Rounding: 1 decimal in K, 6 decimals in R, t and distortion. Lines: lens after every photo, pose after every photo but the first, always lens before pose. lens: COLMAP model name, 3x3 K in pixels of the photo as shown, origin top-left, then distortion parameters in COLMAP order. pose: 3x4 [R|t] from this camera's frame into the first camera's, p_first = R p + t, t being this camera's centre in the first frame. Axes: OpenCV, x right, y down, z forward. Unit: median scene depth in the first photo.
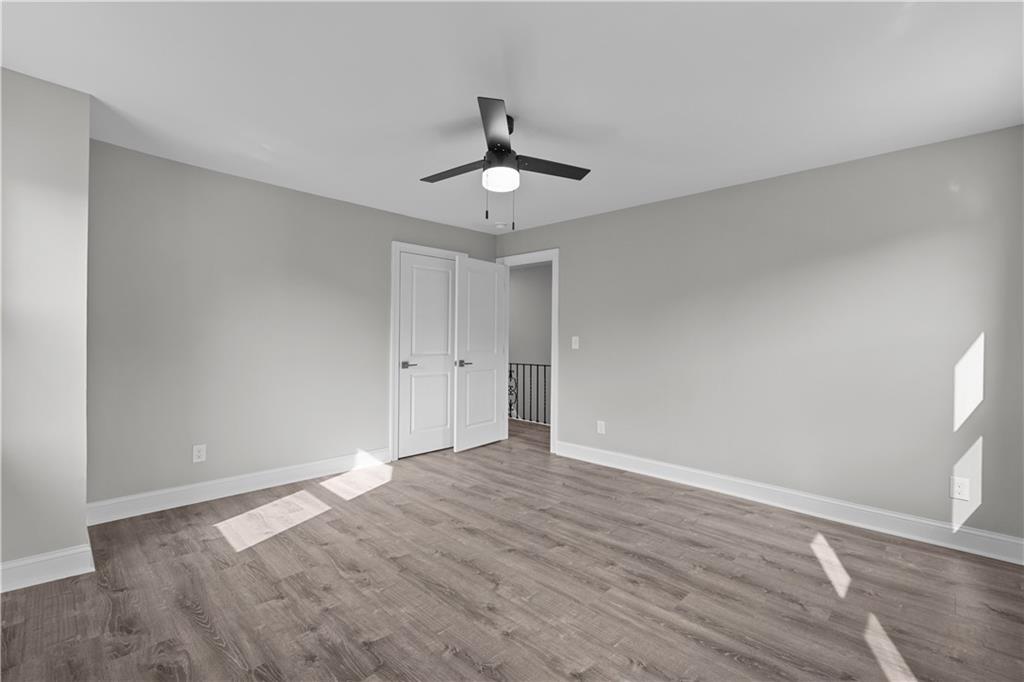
lens RADIAL K [[460.0, 0, 520.1], [0, 460.0, 330.2], [0, 0, 1]] dist [0.002139, 0.000156]
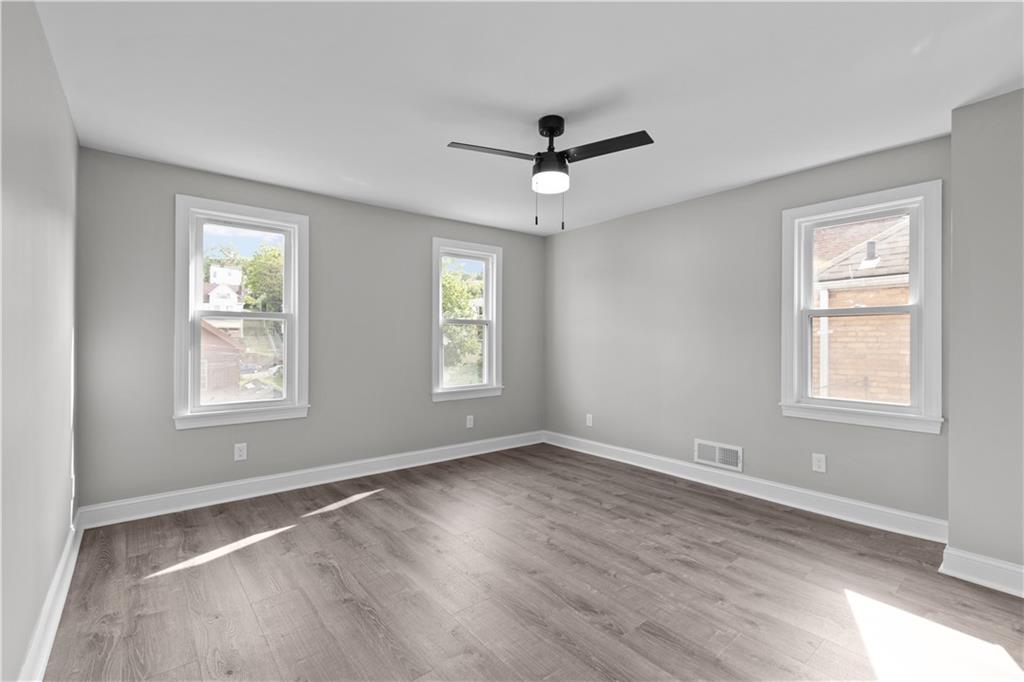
lens RADIAL K [[460.0, 0, 520.1], [0, 460.0, 330.2], [0, 0, 1]] dist [0.002139, 0.000156]
pose [[-0.994238, -0.013753, 0.106306, -0.098779], [-0.017250, 0.999337, -0.032050, 0.032398], [-0.105794, -0.033699, -0.993817, 2.255924]]
